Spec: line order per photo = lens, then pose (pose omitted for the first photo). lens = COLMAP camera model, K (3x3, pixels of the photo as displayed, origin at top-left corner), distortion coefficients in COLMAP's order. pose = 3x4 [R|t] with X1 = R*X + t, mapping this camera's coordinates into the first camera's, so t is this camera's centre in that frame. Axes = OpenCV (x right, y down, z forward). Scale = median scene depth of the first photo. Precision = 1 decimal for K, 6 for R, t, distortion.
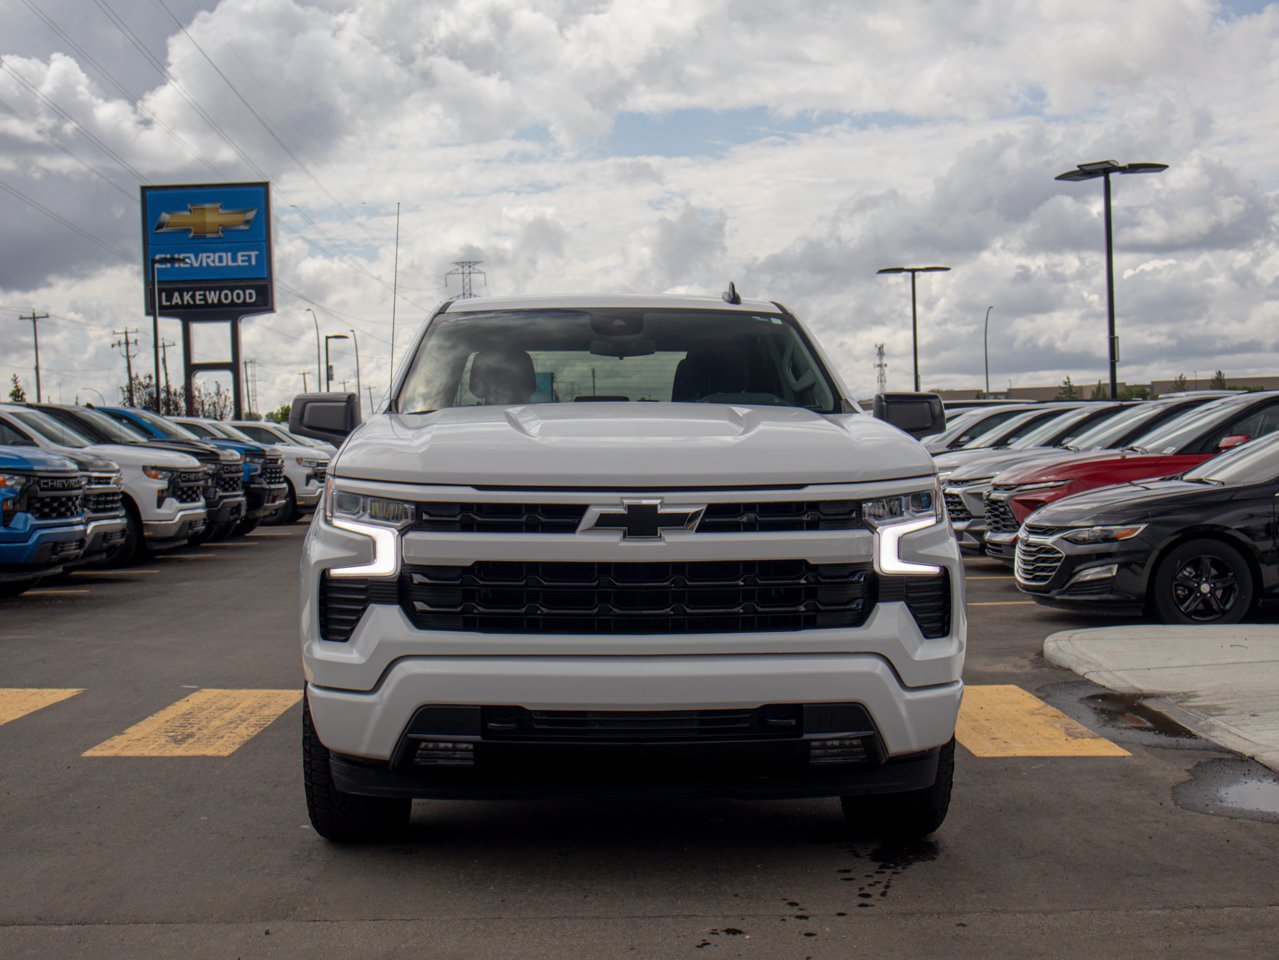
lens RADIAL K [[1847.0, 0, 639.5], [0, 1847.0, 480.0], [0, 0, 1]] dist [0.067799, -0.132335]
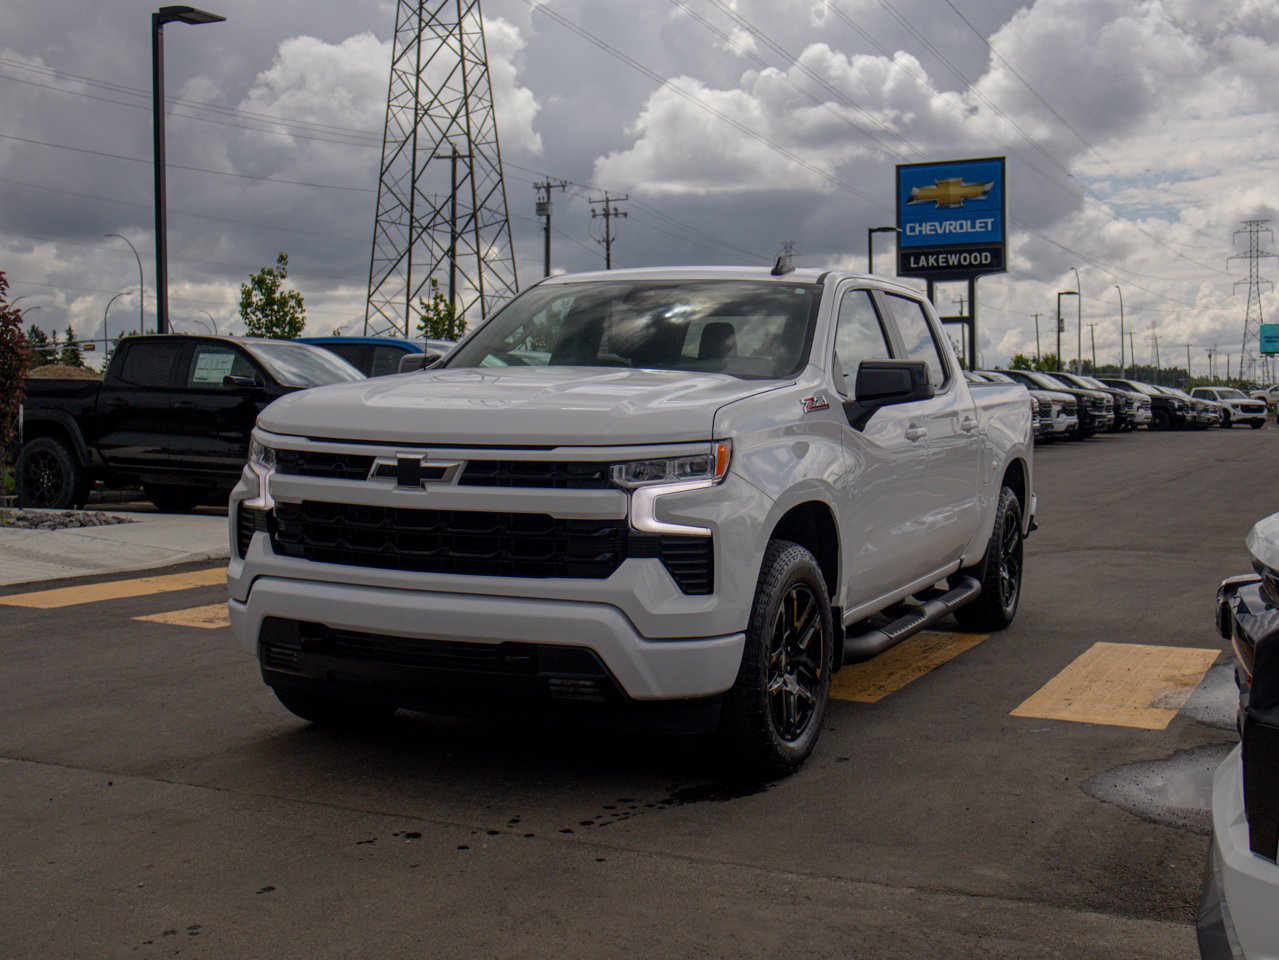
lens RADIAL K [[1608.3, 0, 639.5], [0, 1608.3, 480.0], [0, 0, 1]] dist [-0.024044, -0.095024]
pose [[0.888893, 0.044829, -0.455917, 0.065157], [-0.026753, 0.998582, 0.046028, -0.002567], [0.457334, -0.028717, 0.888831, 0.020150]]
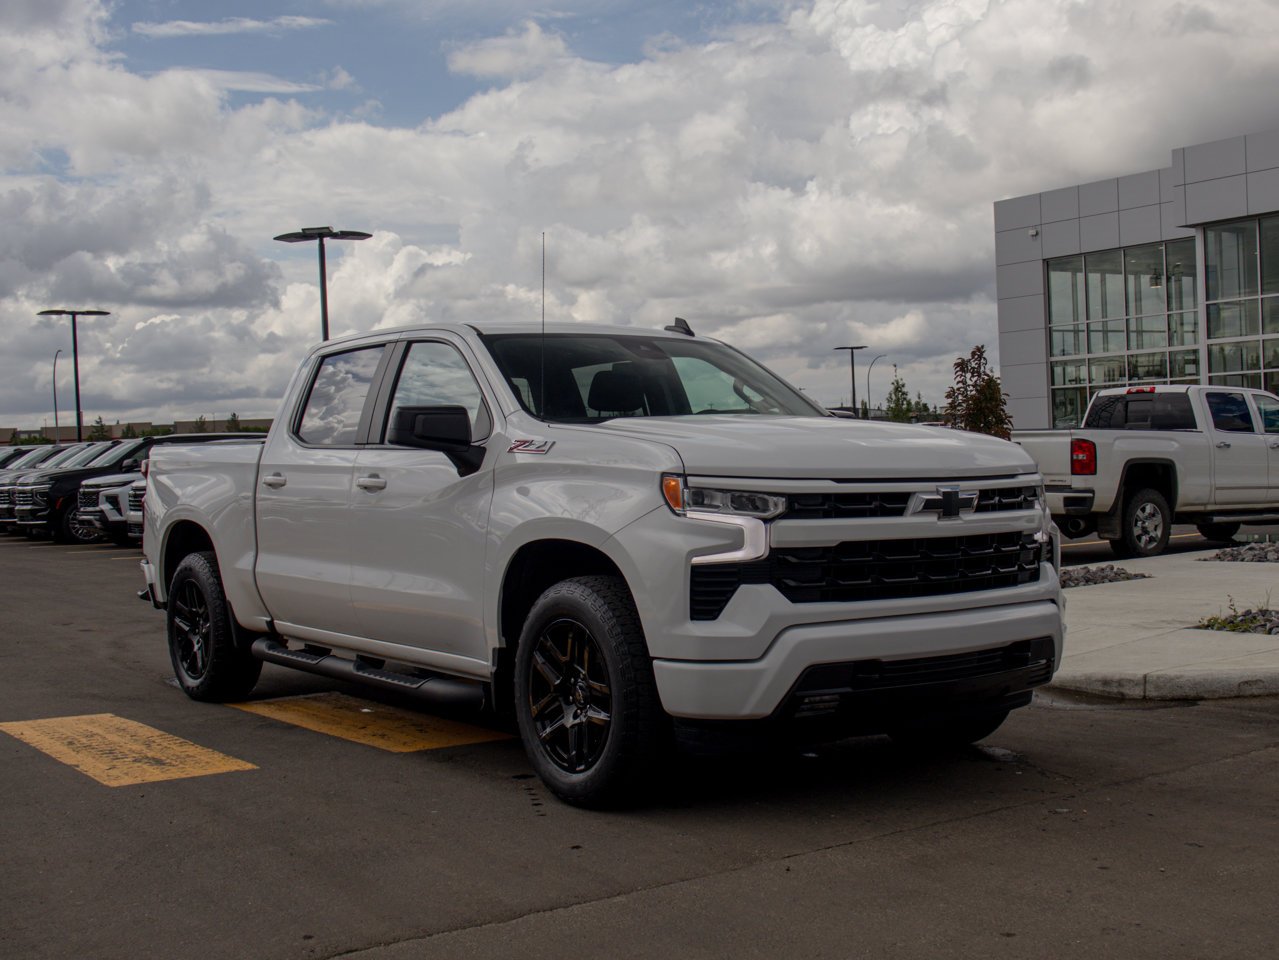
lens RADIAL K [[1658.0, 0, 641.3], [0, 1658.0, 520.1], [0, 0, 1]] dist [0.011077, -0.008642]
pose [[0.801986, -0.030124, 0.596583, -0.094025], [0.028060, 0.999525, 0.012748, 0.001406], [-0.596684, 0.006517, 0.802450, 0.024285]]
